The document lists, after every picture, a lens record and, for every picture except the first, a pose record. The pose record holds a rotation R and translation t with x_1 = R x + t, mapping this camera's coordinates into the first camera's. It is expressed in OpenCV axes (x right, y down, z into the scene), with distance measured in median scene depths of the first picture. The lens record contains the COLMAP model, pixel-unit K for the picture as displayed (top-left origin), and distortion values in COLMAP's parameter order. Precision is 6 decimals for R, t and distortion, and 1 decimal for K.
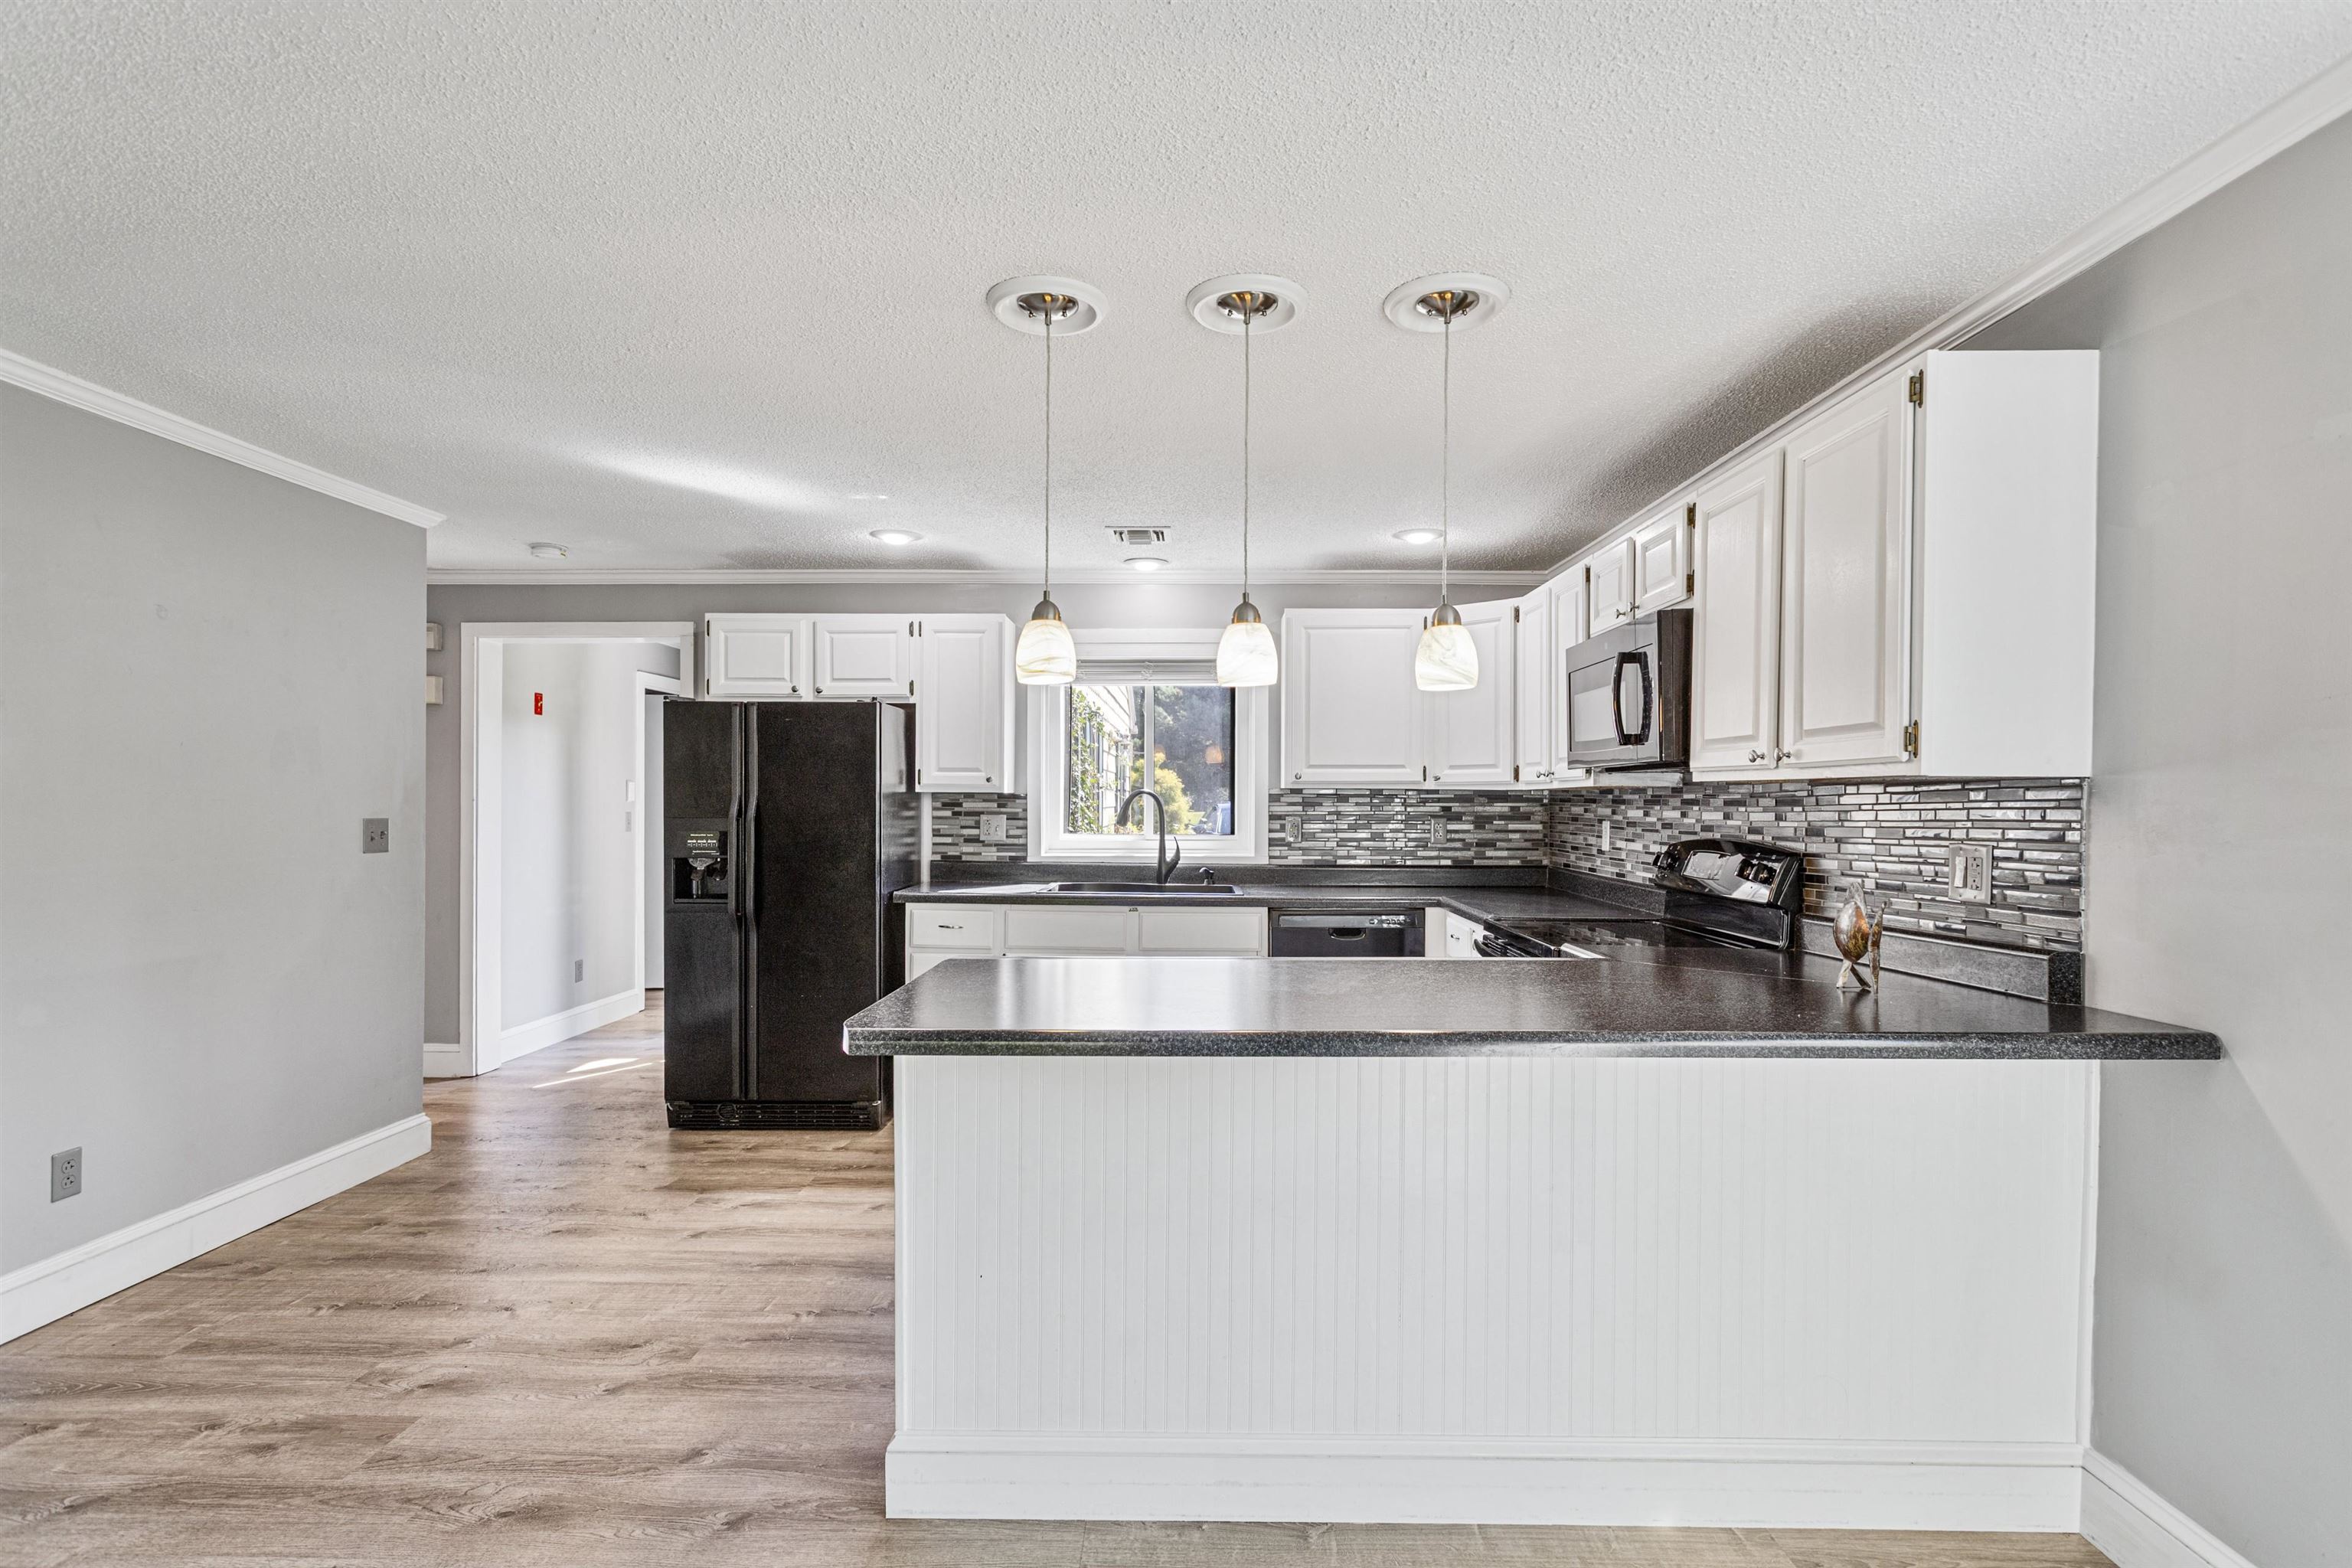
lens RADIAL K [[1128.6, 0, 1176.2], [0, 1128.6, 813.1], [0, 0, 1]] dist [0.000924, 0.000440]
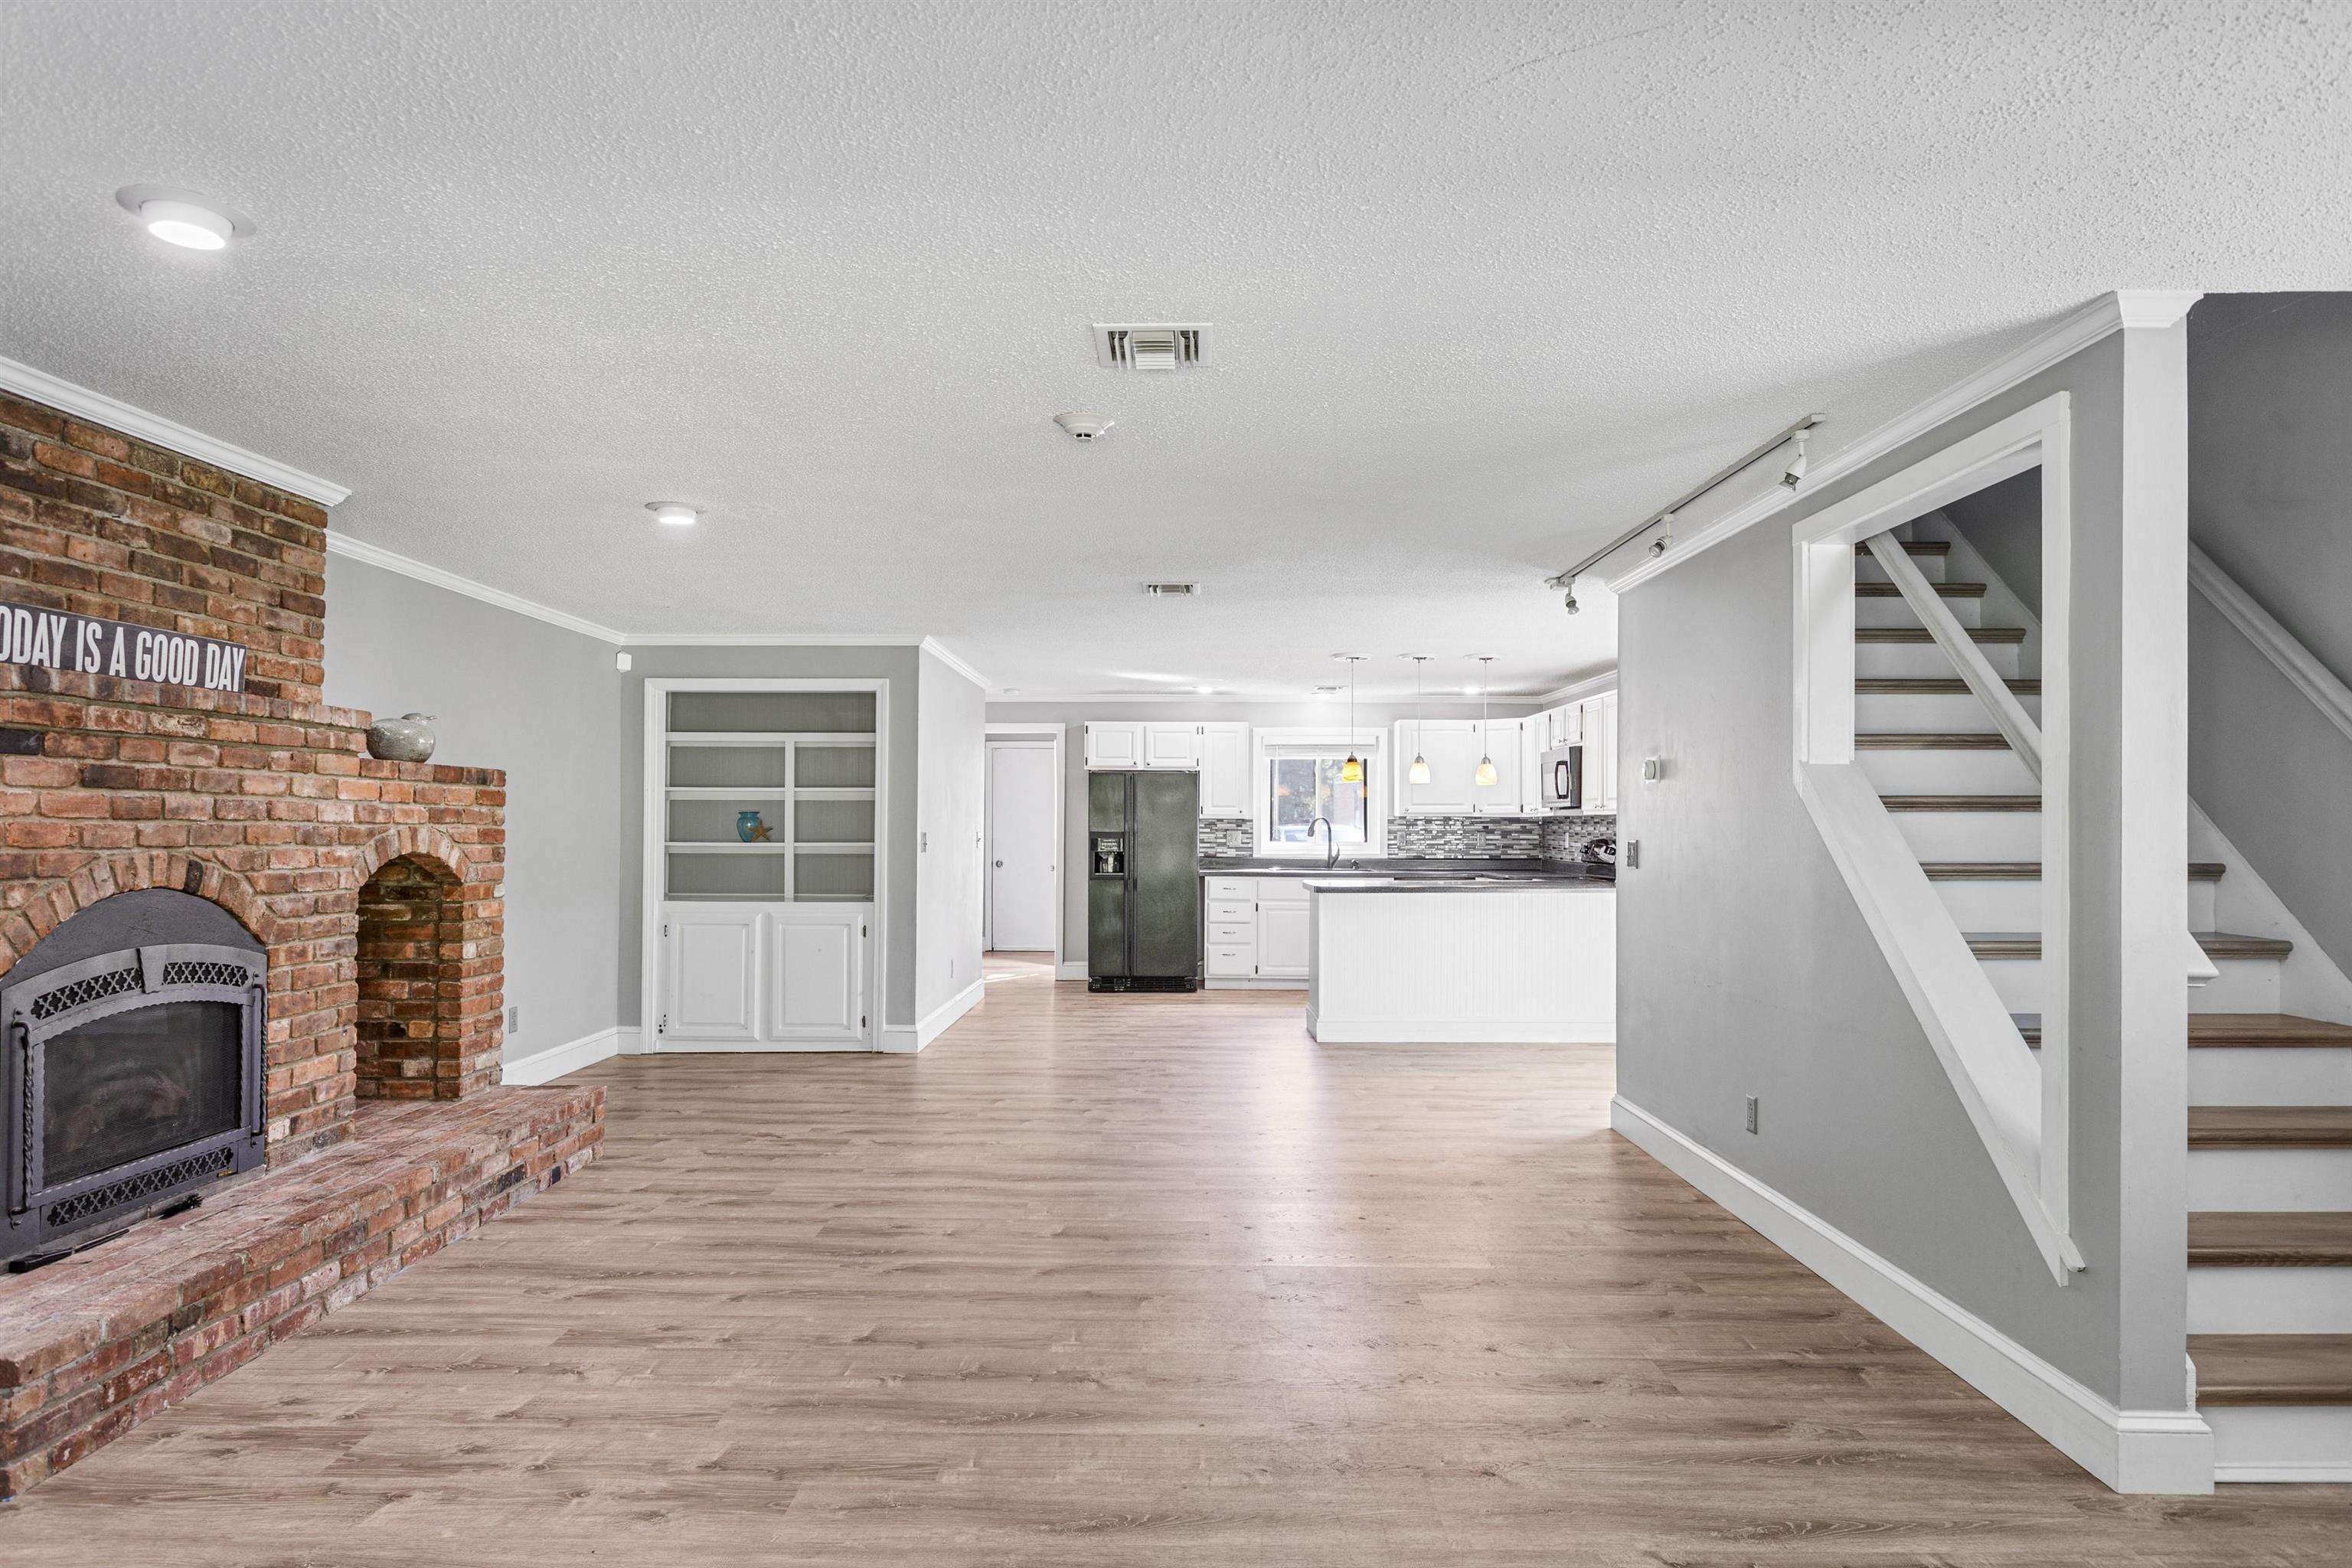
lens RADIAL K [[1389.3, 0, 1173.8], [0, 1389.3, 814.4], [0, 0, 1]] dist [-0.000680, 0.000371]
pose [[0.999894, -0.001464, 0.014496, -0.307799], [0.001730, 0.999831, -0.018316, 0.016462], [-0.014467, 0.018339, 0.999727, -1.280129]]
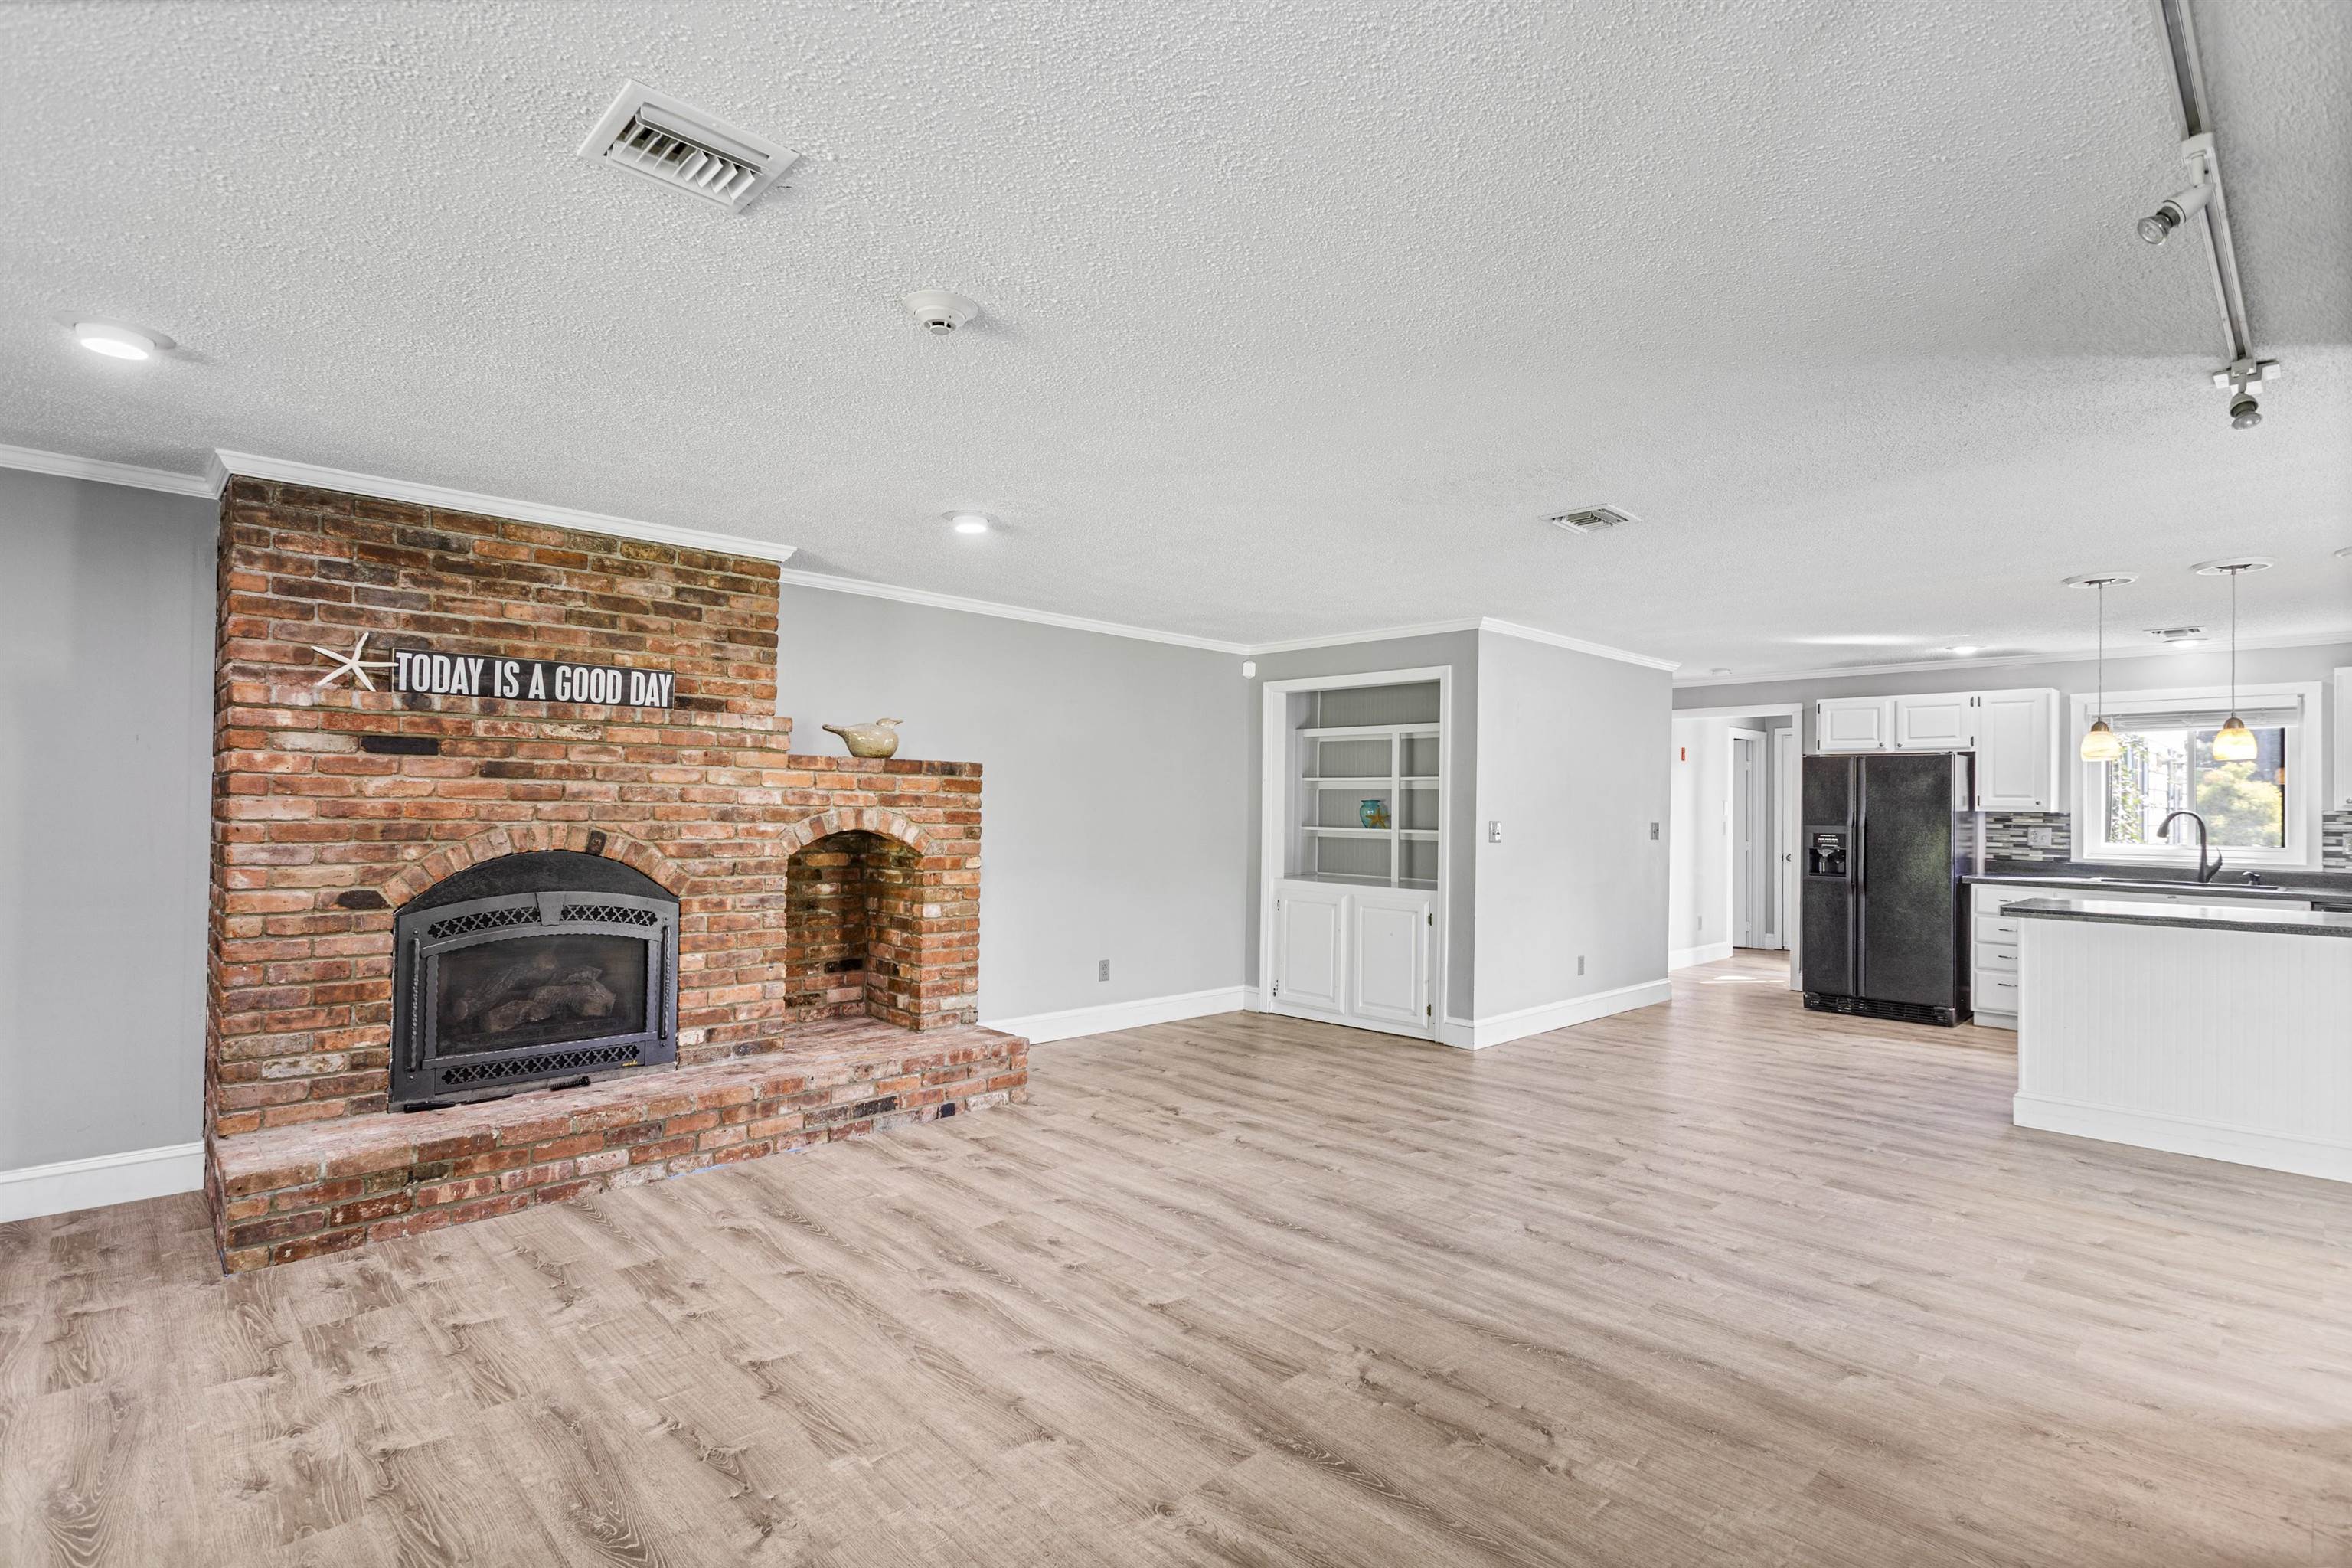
lens RADIAL K [[1128.3, 0, 1168.9], [0, 1128.3, 787.9], [0, 0, 1]] dist [0.003774, 0.001286]
pose [[0.708679, -0.006107, -0.705505, 0.066949], [-0.017791, 0.999490, -0.026524, 0.009402], [0.705307, 0.031348, 0.708208, -0.806112]]
